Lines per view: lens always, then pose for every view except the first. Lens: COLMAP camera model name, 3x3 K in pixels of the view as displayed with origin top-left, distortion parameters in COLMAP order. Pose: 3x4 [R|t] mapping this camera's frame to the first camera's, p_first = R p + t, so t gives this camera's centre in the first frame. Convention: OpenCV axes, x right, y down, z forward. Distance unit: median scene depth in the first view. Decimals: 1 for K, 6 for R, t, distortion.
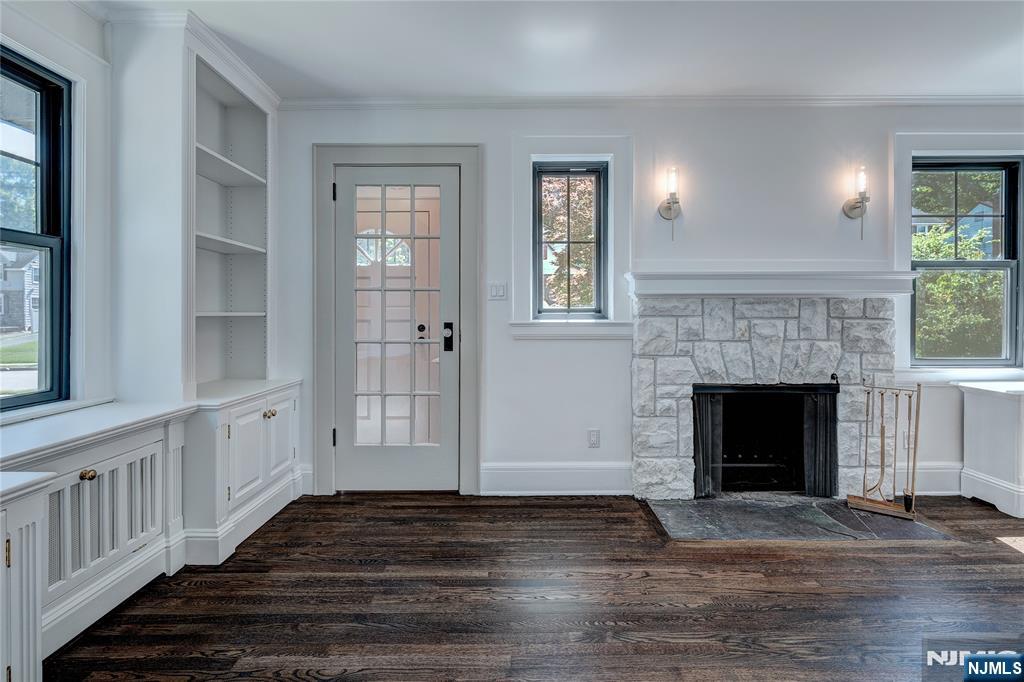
lens RADIAL K [[488.8, 0, 507.7], [0, 488.8, 320.4], [0, 0, 1]] dist [-0.002273, 0.001740]
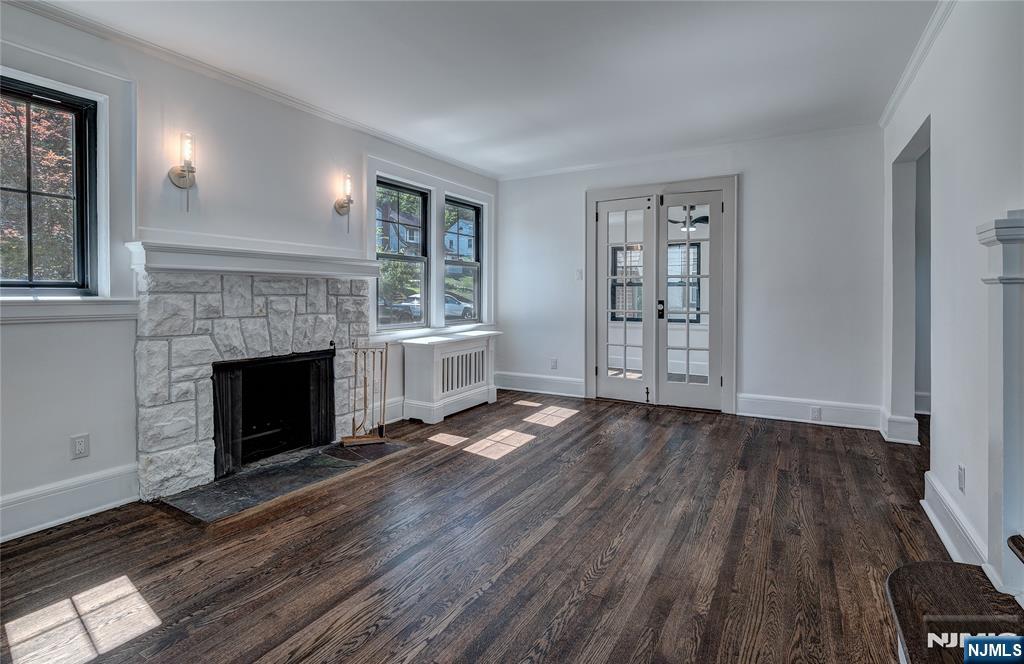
lens RADIAL K [[502.8, 0, 516.0], [0, 502.8, 299.9], [0, 0, 1]] dist [-0.000406, 0.000179]
pose [[0.497135, -0.006404, 0.867649, -0.188628], [0.006384, 0.999973, 0.003723, 0.005261], [-0.867649, 0.003688, 0.497163, -0.020272]]
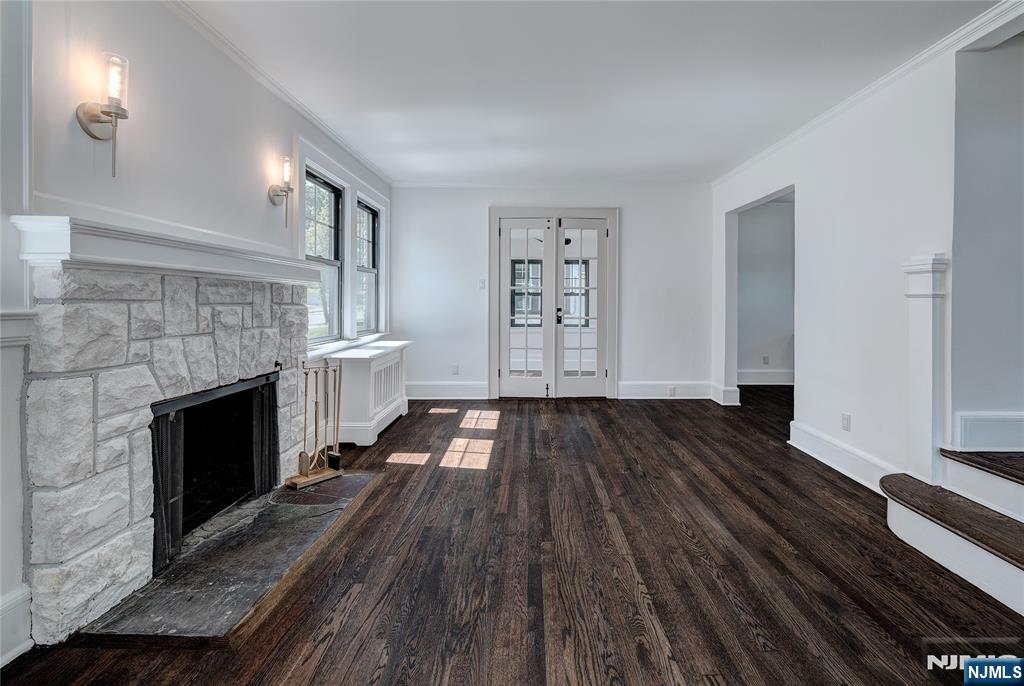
lens RADIAL K [[449.4, 0, 537.2], [0, 449.4, 304.7], [0, 0, 1]] dist [-0.000357, -0.000105]
pose [[-0.020466, -0.002085, 0.999788, -0.238944], [0.007450, 0.999970, 0.002237, -0.001339], [-0.999763, 0.007494, -0.020450, 0.495224]]
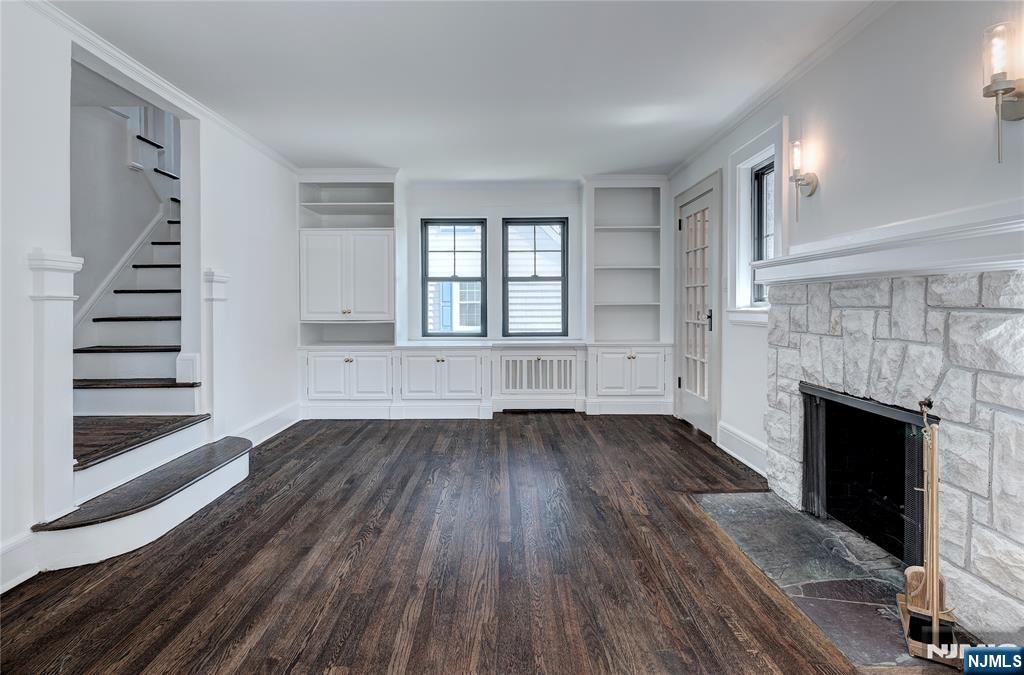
lens RADIAL K [[488.8, 0, 503.8], [0, 488.8, 313.0], [0, 0, 1]] dist [-0.002273, 0.001740]
pose [[0.005372, 0.017306, -0.999836, 1.275509], [-0.006768, 0.999828, 0.017269, -0.005608], [0.999963, 0.006674, 0.005489, 0.458664]]
